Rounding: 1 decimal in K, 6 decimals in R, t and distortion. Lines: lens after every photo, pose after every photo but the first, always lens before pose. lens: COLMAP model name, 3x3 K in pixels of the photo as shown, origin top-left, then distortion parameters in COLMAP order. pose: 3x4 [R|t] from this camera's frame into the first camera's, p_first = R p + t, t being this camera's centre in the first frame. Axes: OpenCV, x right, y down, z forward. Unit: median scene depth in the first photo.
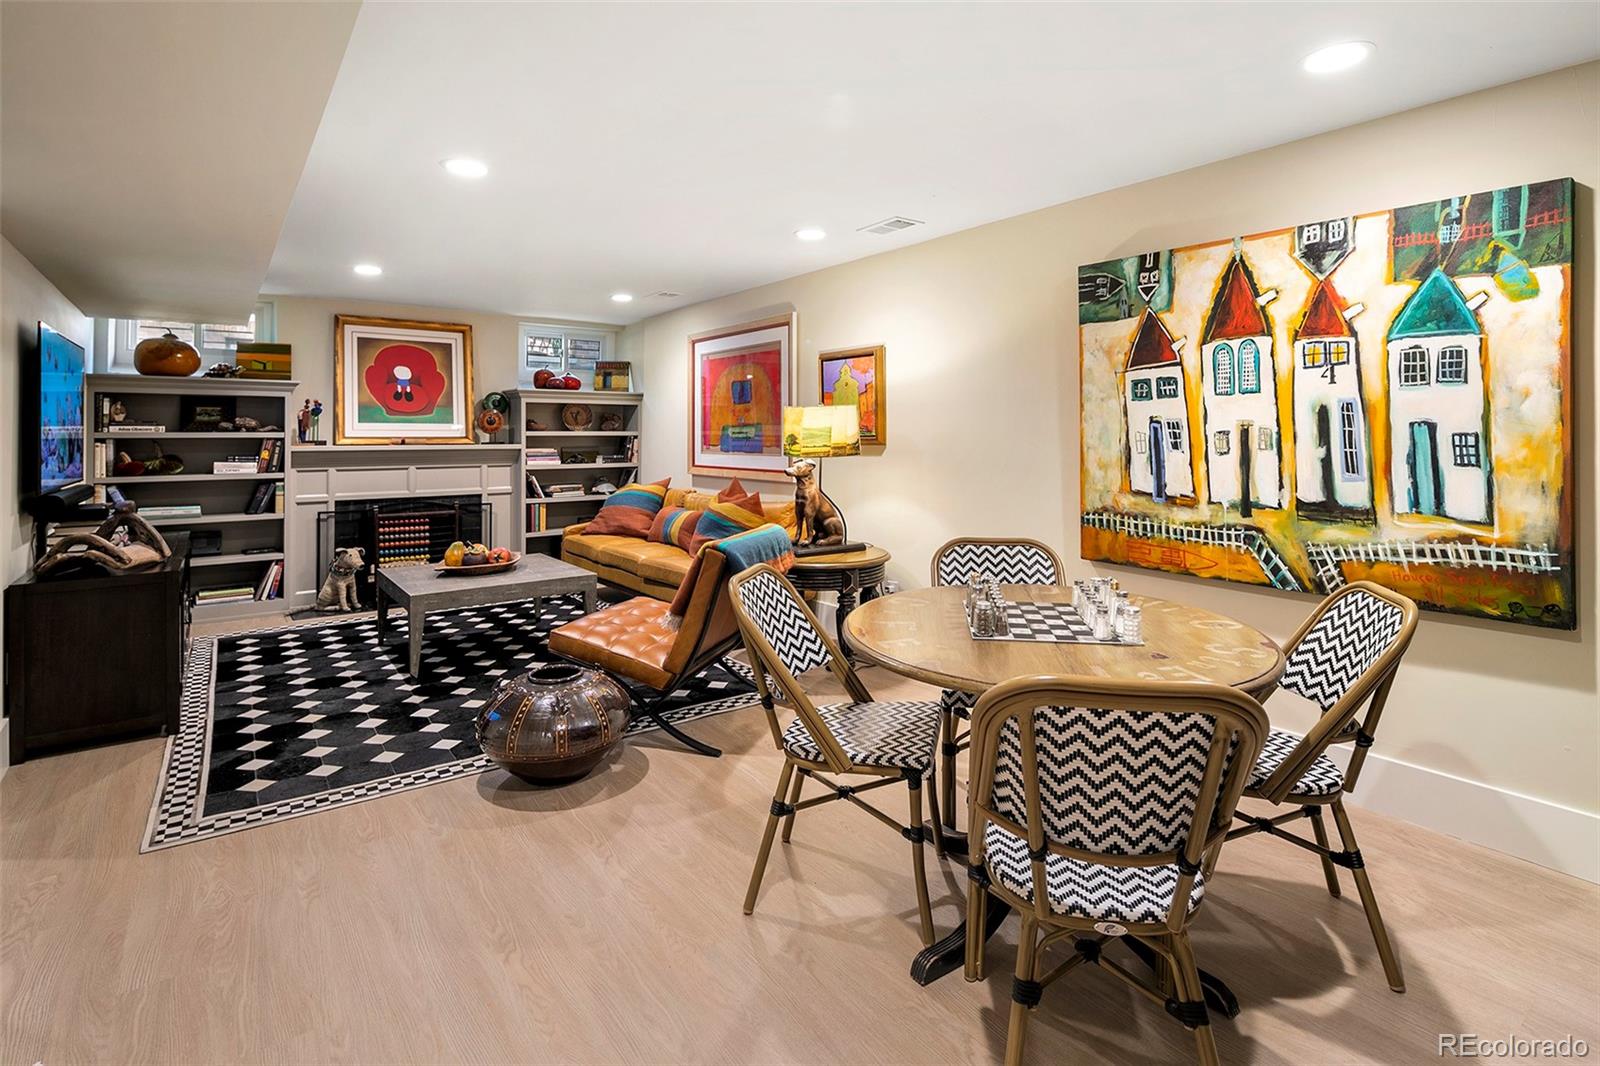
lens RADIAL K [[781.9, 0, 800.0], [0, 781.9, 533.0], [0, 0, 1]] dist [0.000233, -0.000040]
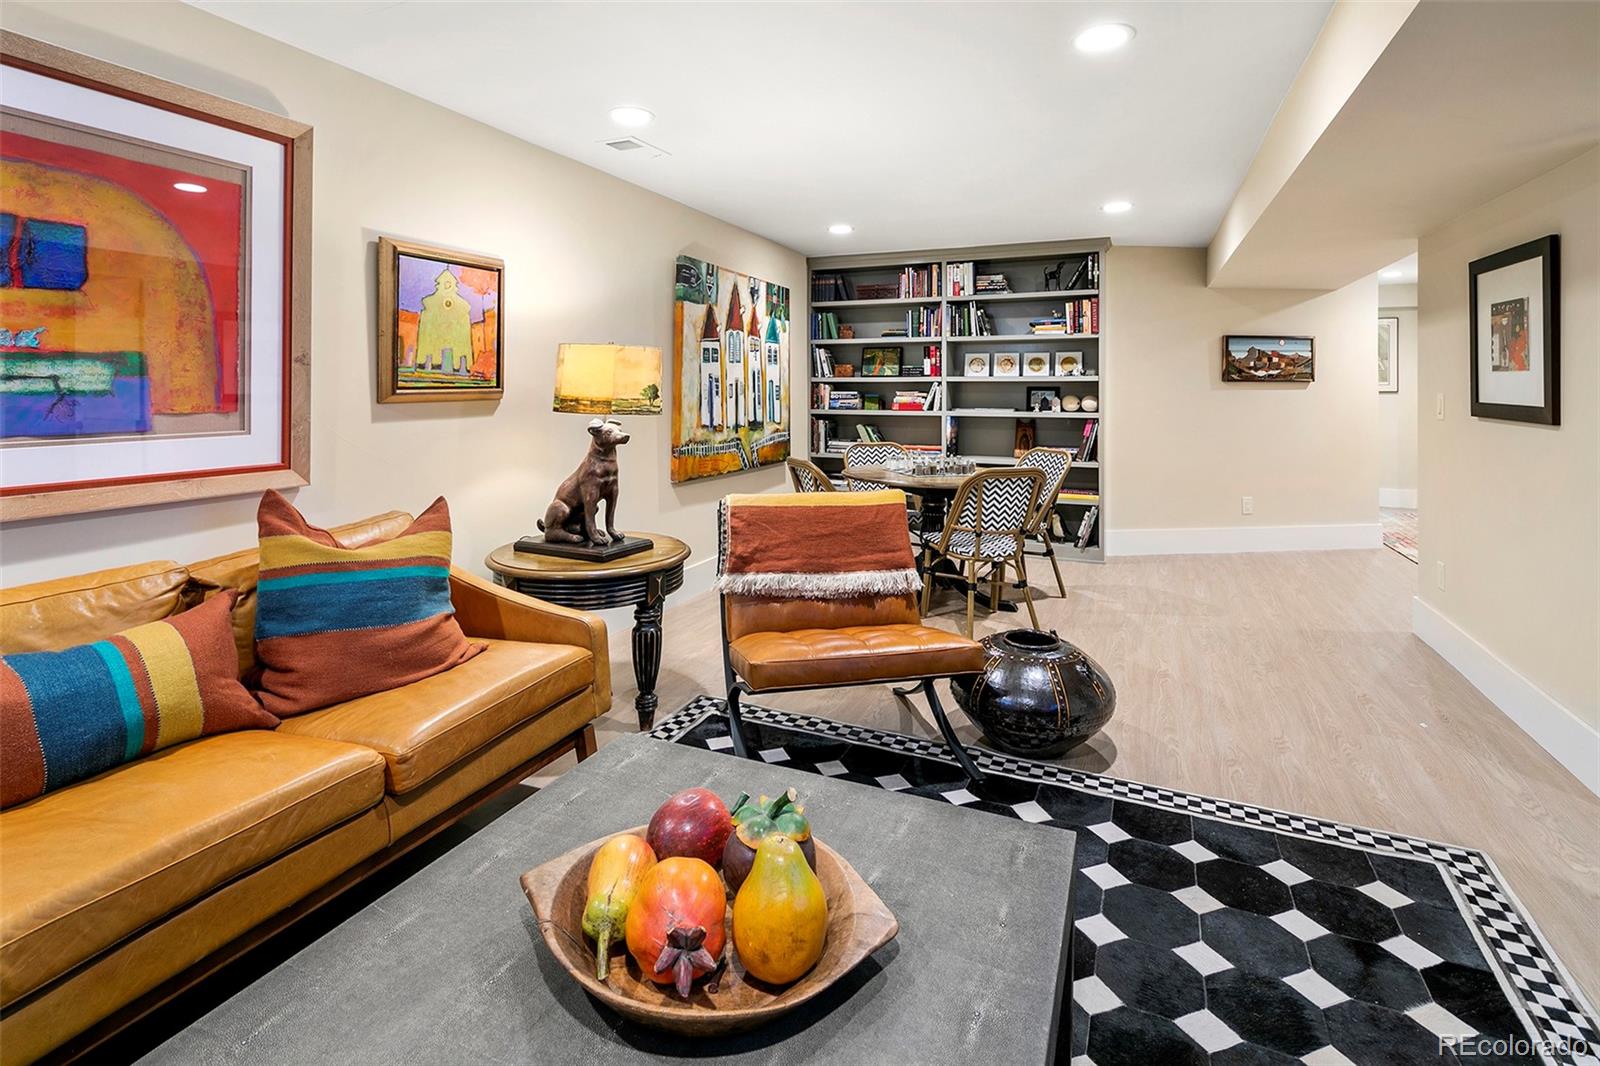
lens RADIAL K [[775.1, 0, 800.3], [0, 775.1, 479.5], [0, 0, 1]] dist [0.001526, 0.000472]
pose [[-0.497411, -0.103178, 0.861357, -0.936691], [0.107046, 0.978014, 0.178968, -0.200342], [-0.860885, 0.181225, -0.475431, 1.610220]]
